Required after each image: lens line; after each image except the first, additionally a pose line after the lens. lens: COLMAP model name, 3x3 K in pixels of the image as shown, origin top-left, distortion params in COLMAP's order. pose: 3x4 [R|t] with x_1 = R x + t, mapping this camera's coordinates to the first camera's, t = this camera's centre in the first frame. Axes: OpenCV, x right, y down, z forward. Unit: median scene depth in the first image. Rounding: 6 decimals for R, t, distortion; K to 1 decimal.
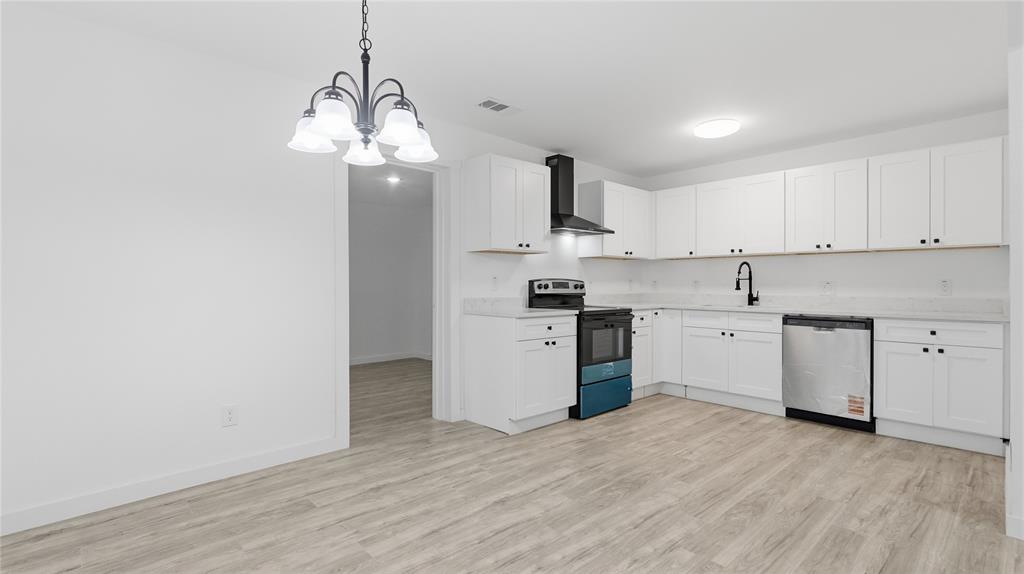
lens RADIAL K [[470.7, 0, 511.9], [0, 470.7, 285.2], [0, 0, 1]] dist [0.000173, 0.000680]
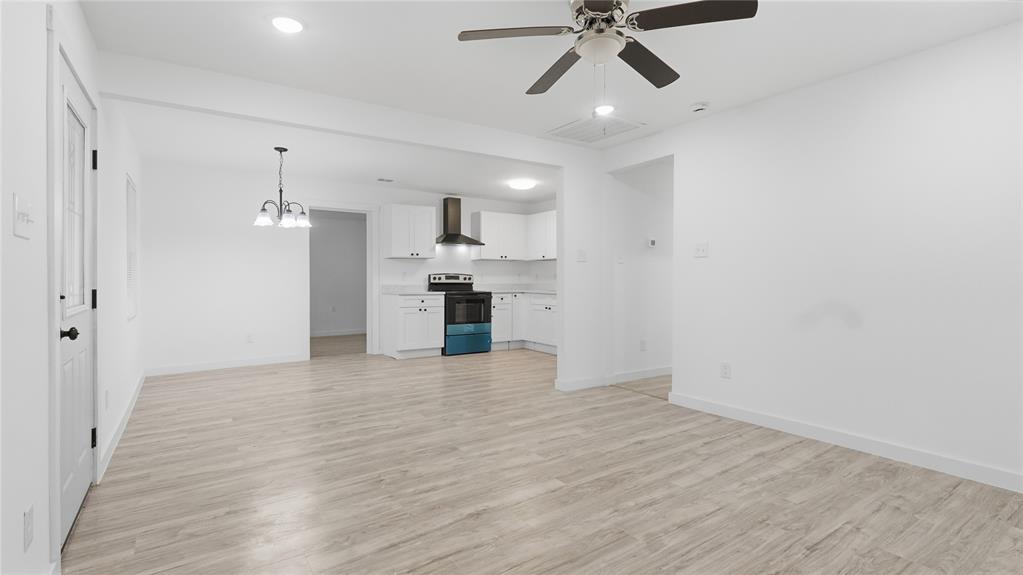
lens RADIAL K [[475.9, 0, 512.3], [0, 475.9, 284.3], [0, 0, 1]] dist [-0.001906, -0.000468]
pose [[0.988797, 0.002254, -0.149251, 0.641756], [-0.000876, 0.999956, 0.009297, 0.008615], [0.149265, -0.009062, 0.988756, -0.680189]]
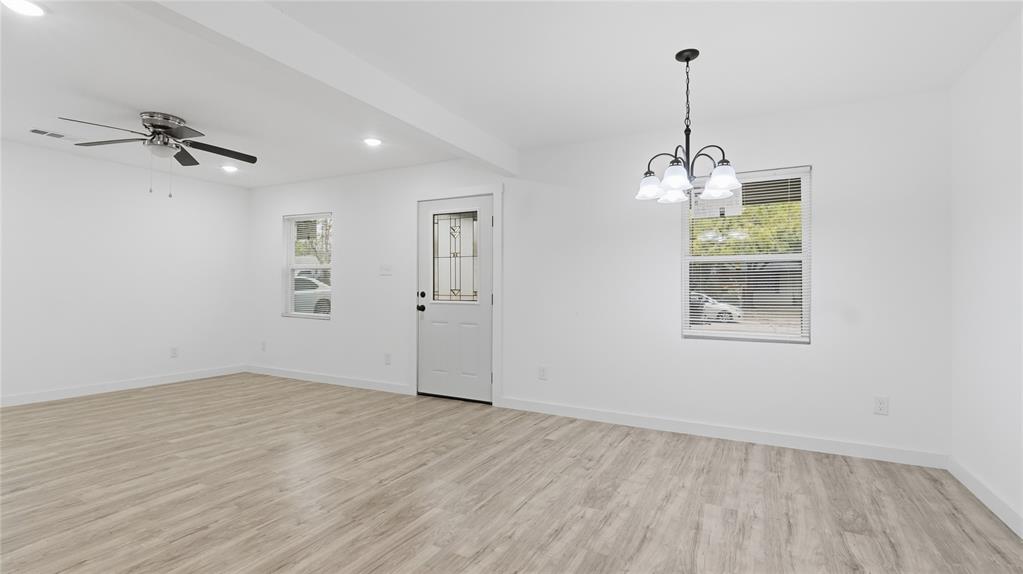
lens RADIAL K [[470.3, 0, 511.4], [0, 470.3, 285.2], [0, 0, 1]] dist [0.000173, 0.000680]
pose [[-0.943040, -0.008817, -0.332562, 0.309392], [-0.010600, 0.999938, 0.003546, -0.004256], [0.332510, 0.006870, -0.943075, 0.999552]]
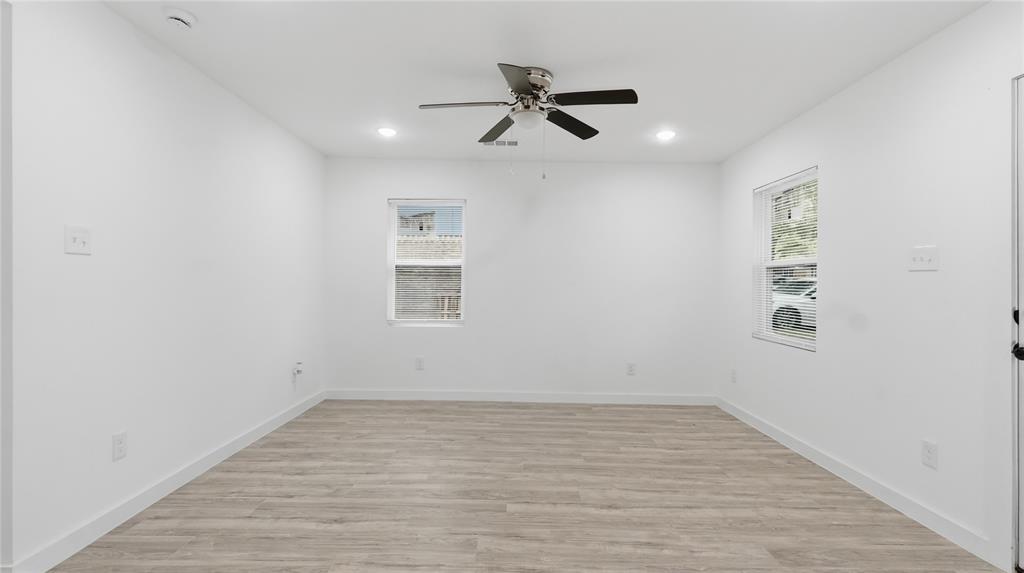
lens RADIAL K [[481.4, 0, 514.3], [0, 481.4, 288.2], [0, 0, 1]] dist [-0.000852, 0.000091]
pose [[-0.734980, -0.007901, 0.678043, 0.170101], [-0.002120, 0.999954, 0.009355, -0.007756], [-0.678086, 0.005439, -0.734963, 0.449973]]
